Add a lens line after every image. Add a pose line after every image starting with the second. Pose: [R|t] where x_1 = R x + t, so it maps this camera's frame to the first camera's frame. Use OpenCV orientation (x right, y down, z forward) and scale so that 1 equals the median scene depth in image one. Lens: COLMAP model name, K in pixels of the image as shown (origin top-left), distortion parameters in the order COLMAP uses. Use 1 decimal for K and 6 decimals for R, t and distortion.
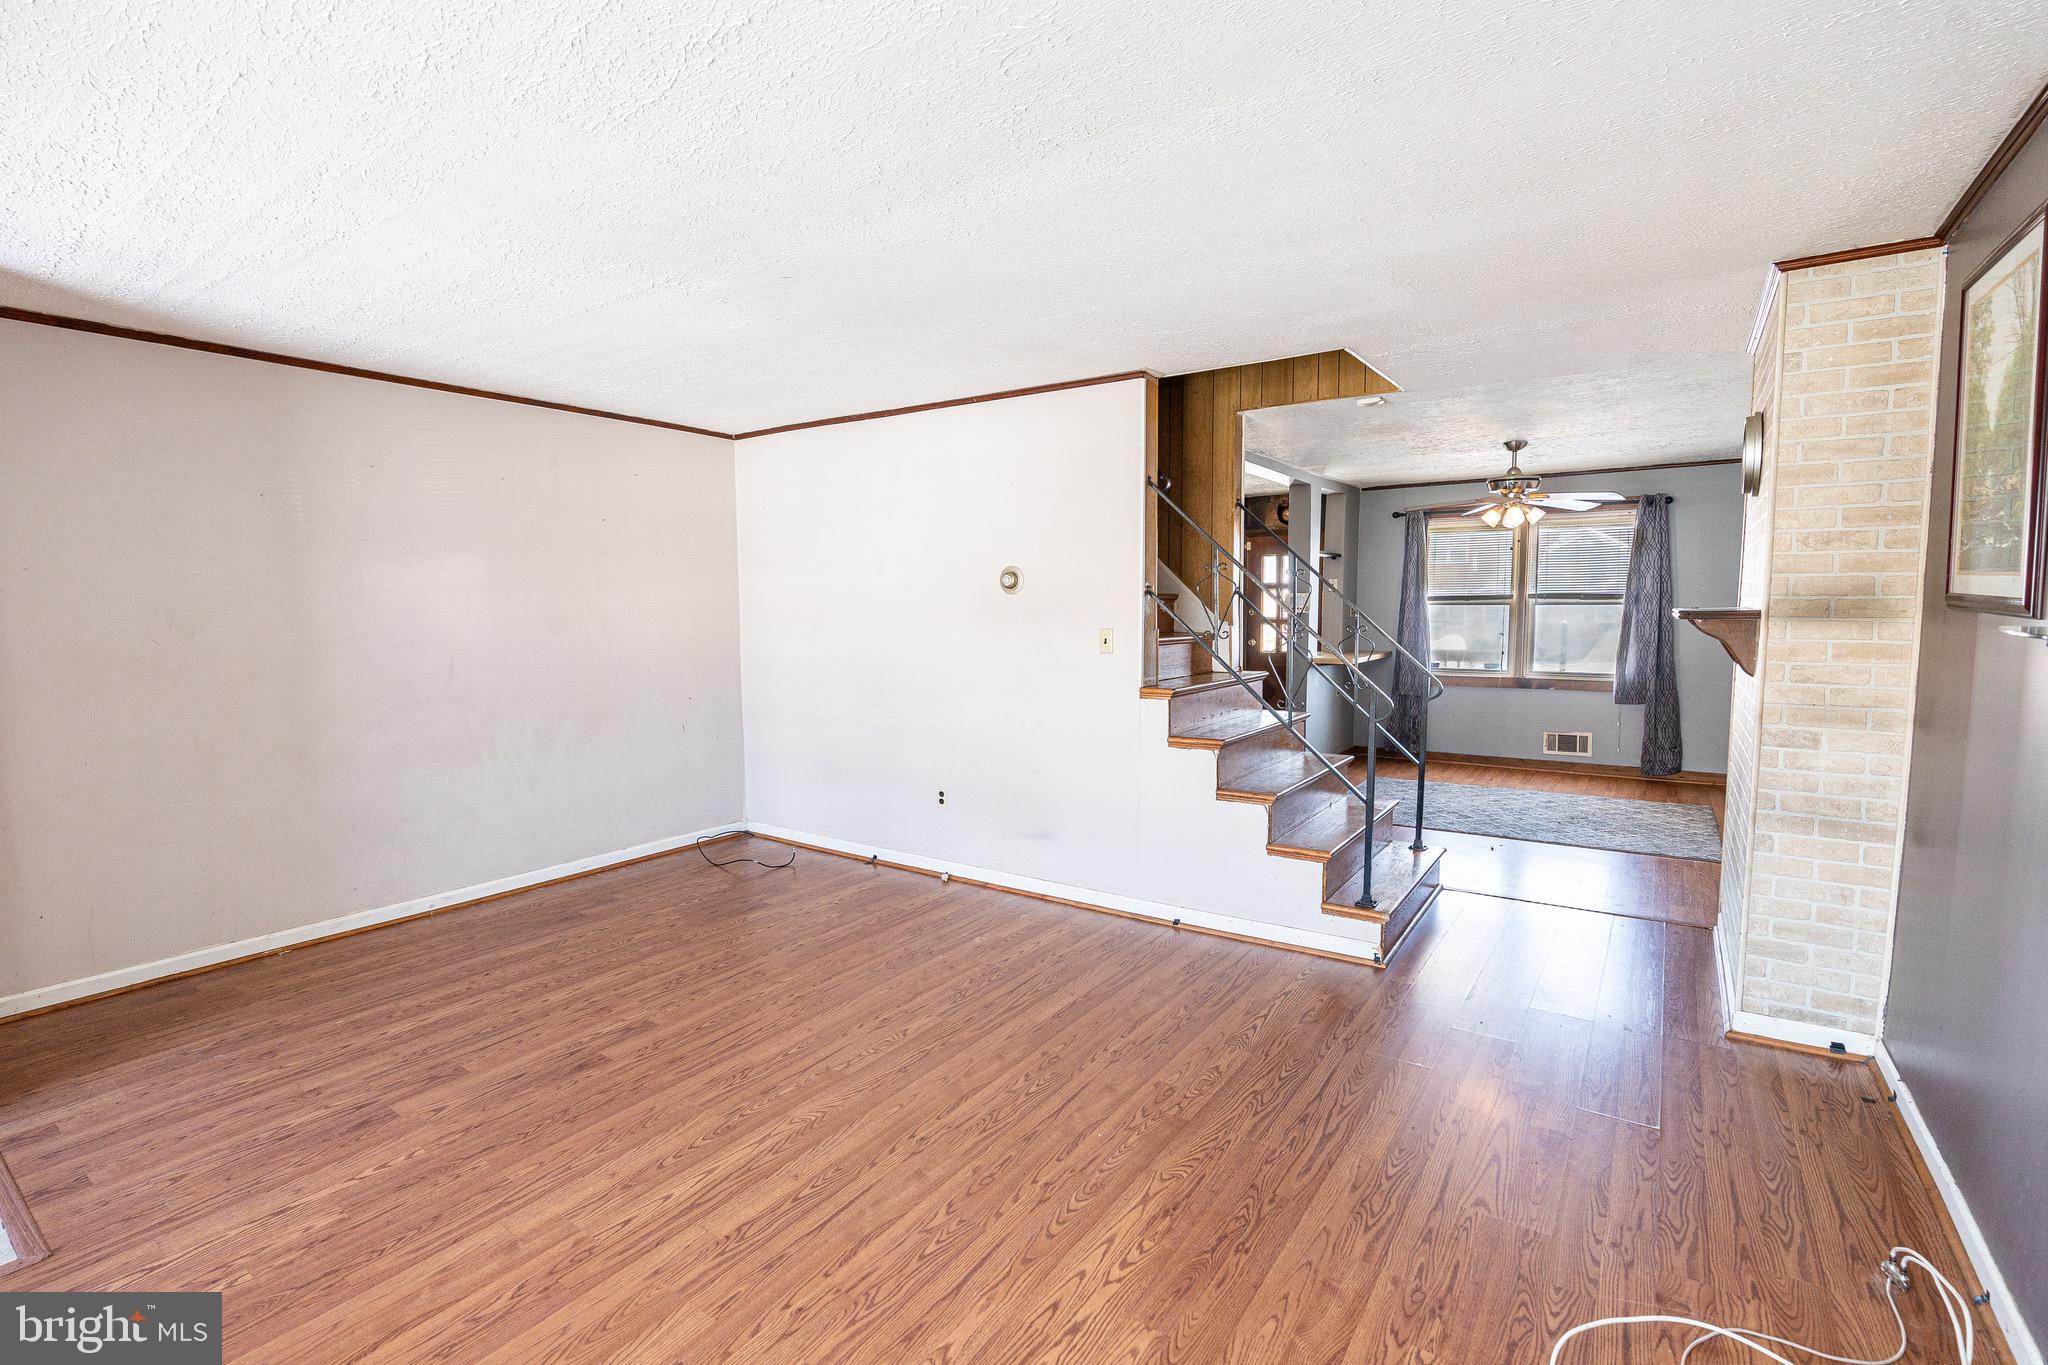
lens RADIAL K [[919.4, 0, 1031.0], [0, 919.4, 680.3], [0, 0, 1]] dist [-0.001854, 0.000757]
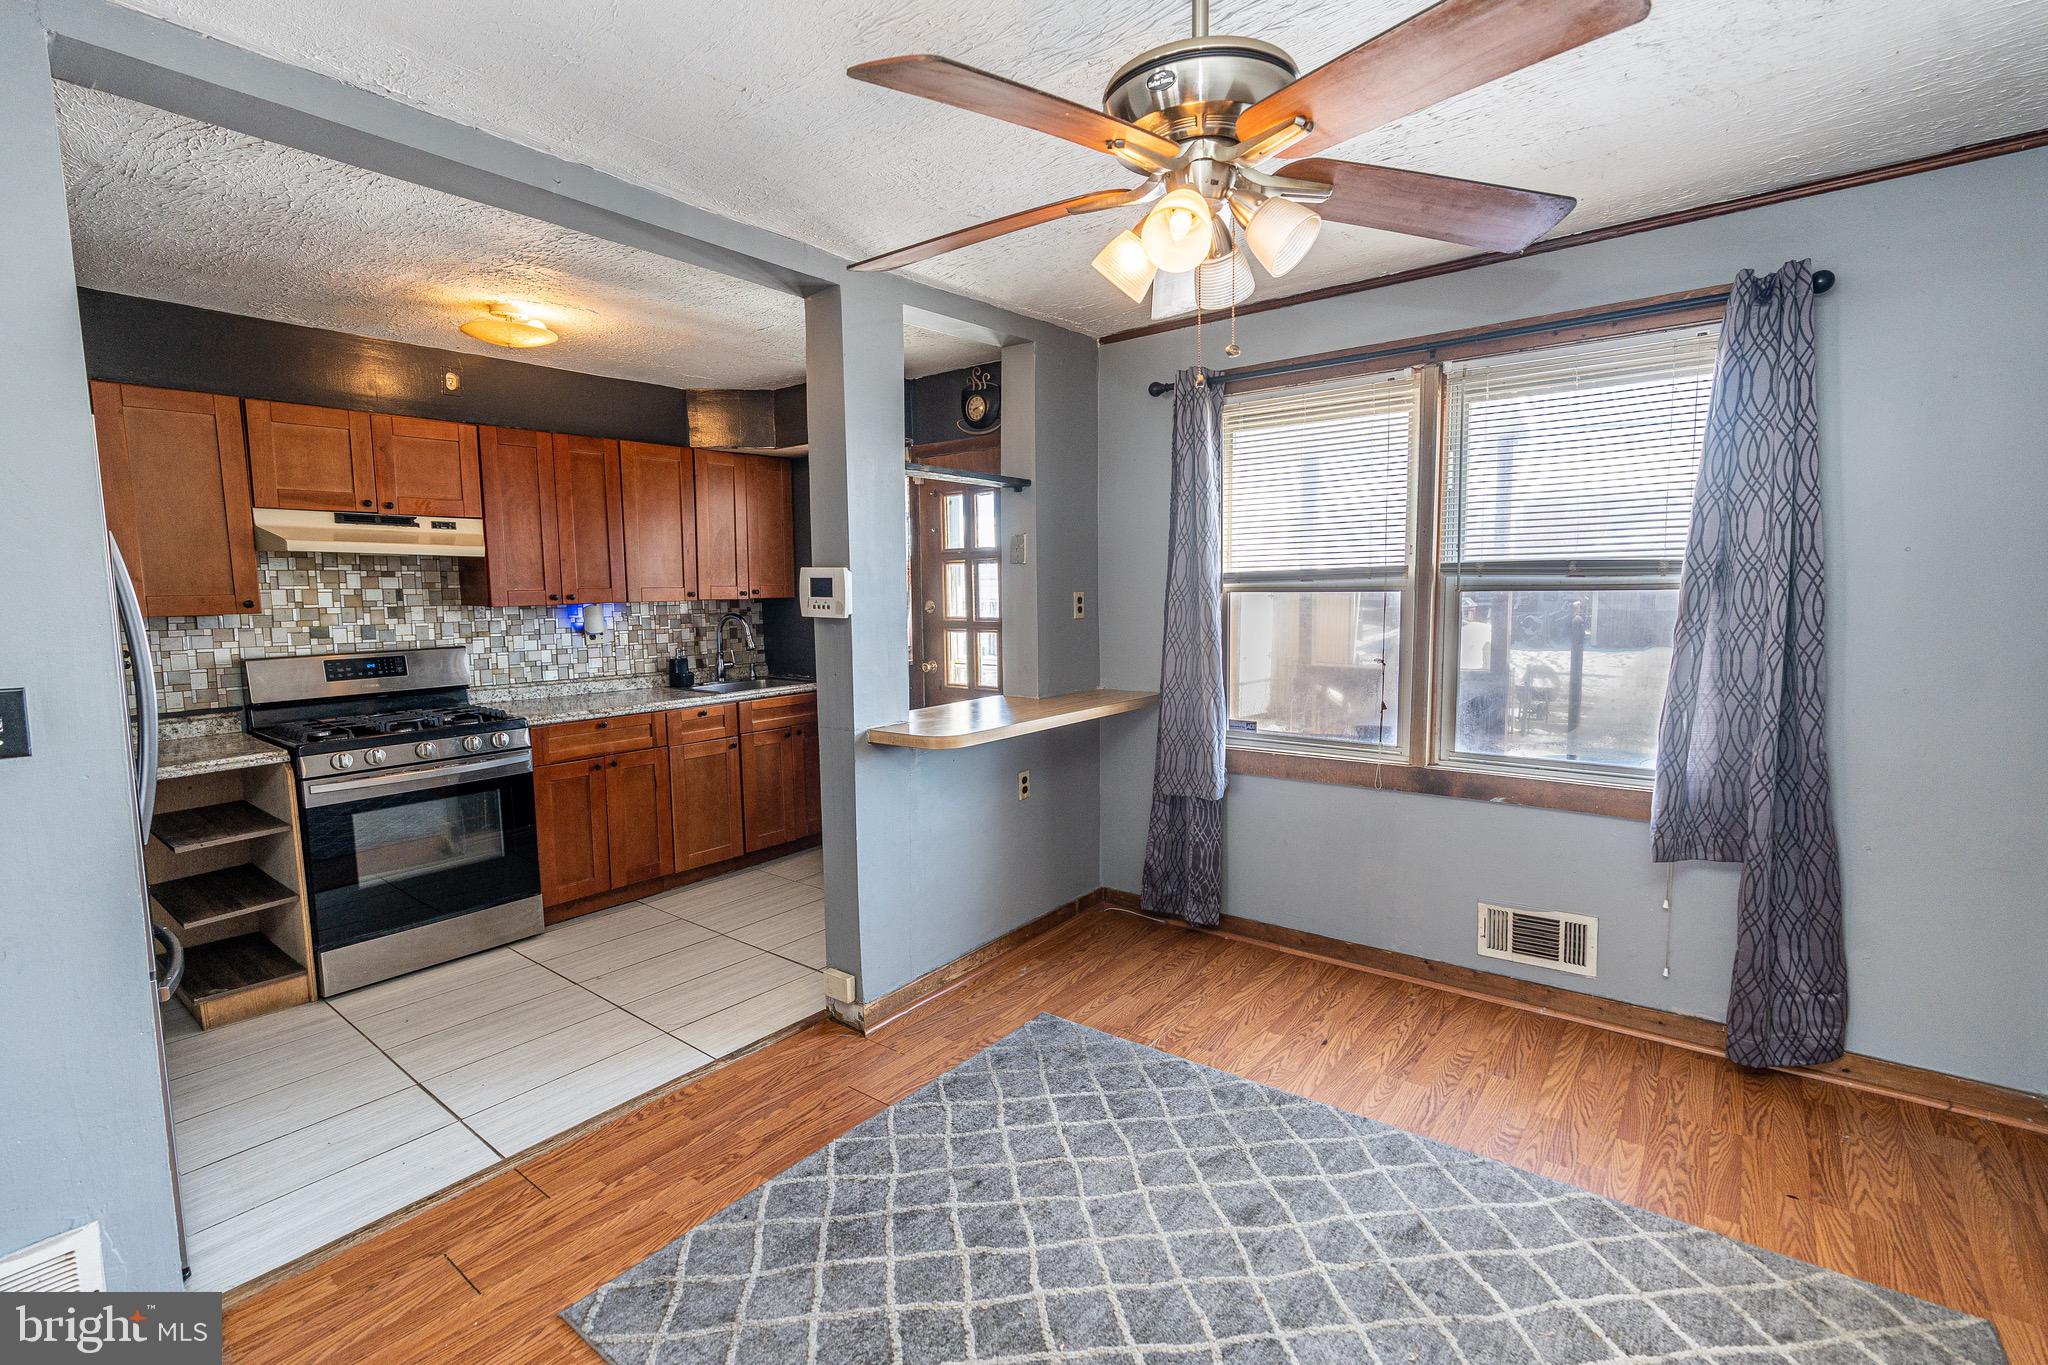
lens RADIAL K [[919.4, 0, 1031.0], [0, 919.4, 680.3], [0, 0, 1]] dist [-0.001854, 0.000757]
pose [[0.997879, -0.002638, -0.065044, 0.416343], [0.003982, 0.999781, 0.020544, -0.055549], [0.064975, -0.020759, 0.997671, 0.627387]]
